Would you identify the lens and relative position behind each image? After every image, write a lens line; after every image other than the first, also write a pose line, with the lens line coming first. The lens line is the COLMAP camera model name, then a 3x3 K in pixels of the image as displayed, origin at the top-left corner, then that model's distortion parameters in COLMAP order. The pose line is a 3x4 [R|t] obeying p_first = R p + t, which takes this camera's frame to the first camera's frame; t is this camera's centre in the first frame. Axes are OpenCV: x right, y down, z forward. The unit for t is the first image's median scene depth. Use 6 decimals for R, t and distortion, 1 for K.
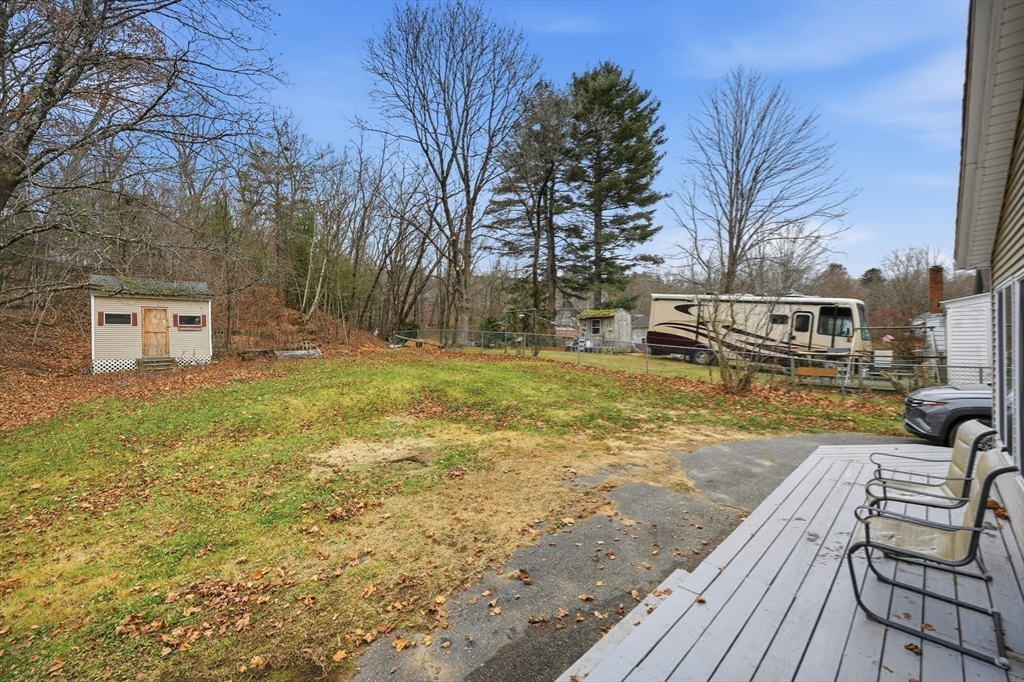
lens RADIAL K [[404.6, 0, 511.7], [0, 404.6, 340.5], [0, 0, 1]] dist [-0.000595, -0.000017]
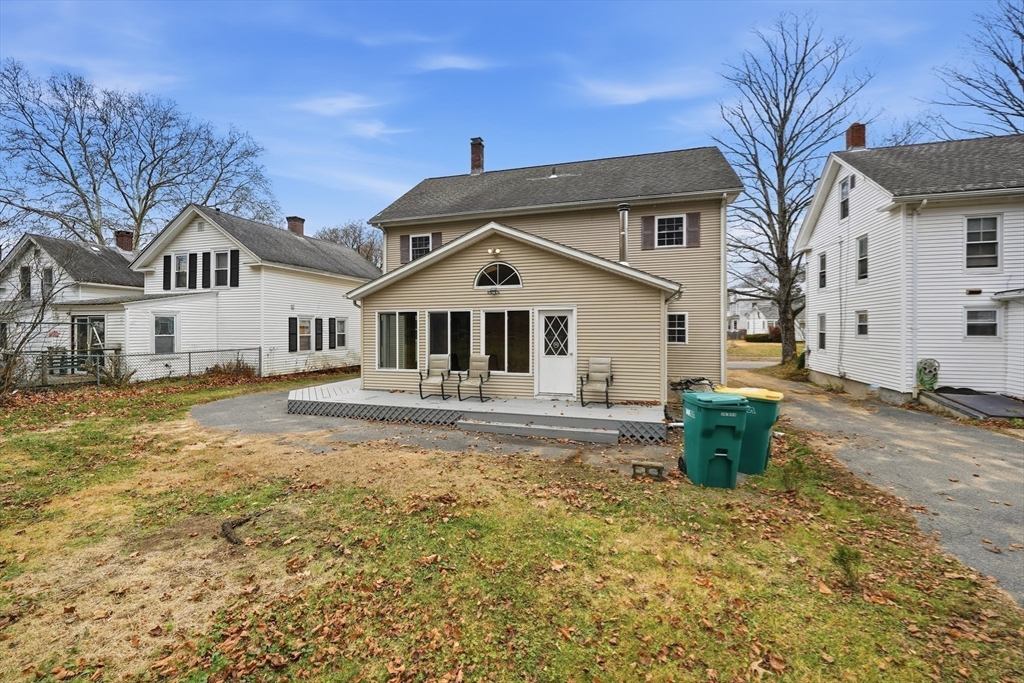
lens RADIAL K [[421.8, 0, 507.4], [0, 421.8, 336.5], [0, 0, 1]] dist [-0.010555, -0.000059]
pose [[-0.476115, 0.006374, 0.879360, -0.974942], [0.004588, 0.999978, -0.004764, 0.025972], [-0.879371, 0.001766, -0.476134, 0.947738]]
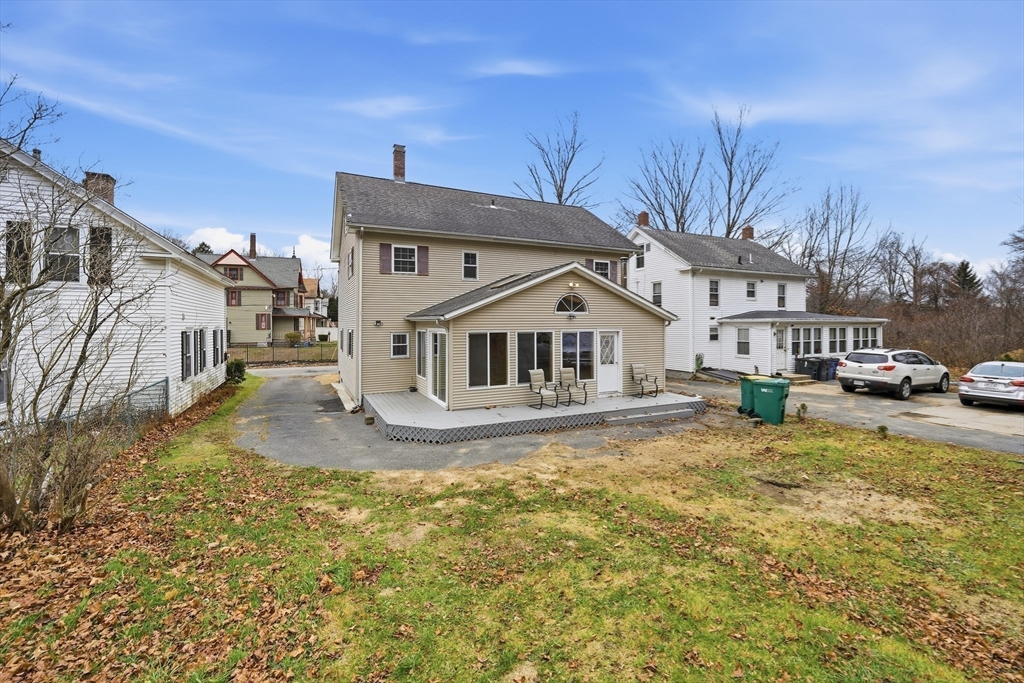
lens RADIAL K [[421.8, 0, 510.7], [0, 421.8, 334.5], [0, 0, 1]] dist [-0.010555, -0.000059]
pose [[-0.944395, 0.016287, 0.328408, 0.019290], [0.020232, 0.999758, 0.008599, -0.084600], [-0.328189, 0.014765, -0.944497, 2.170226]]
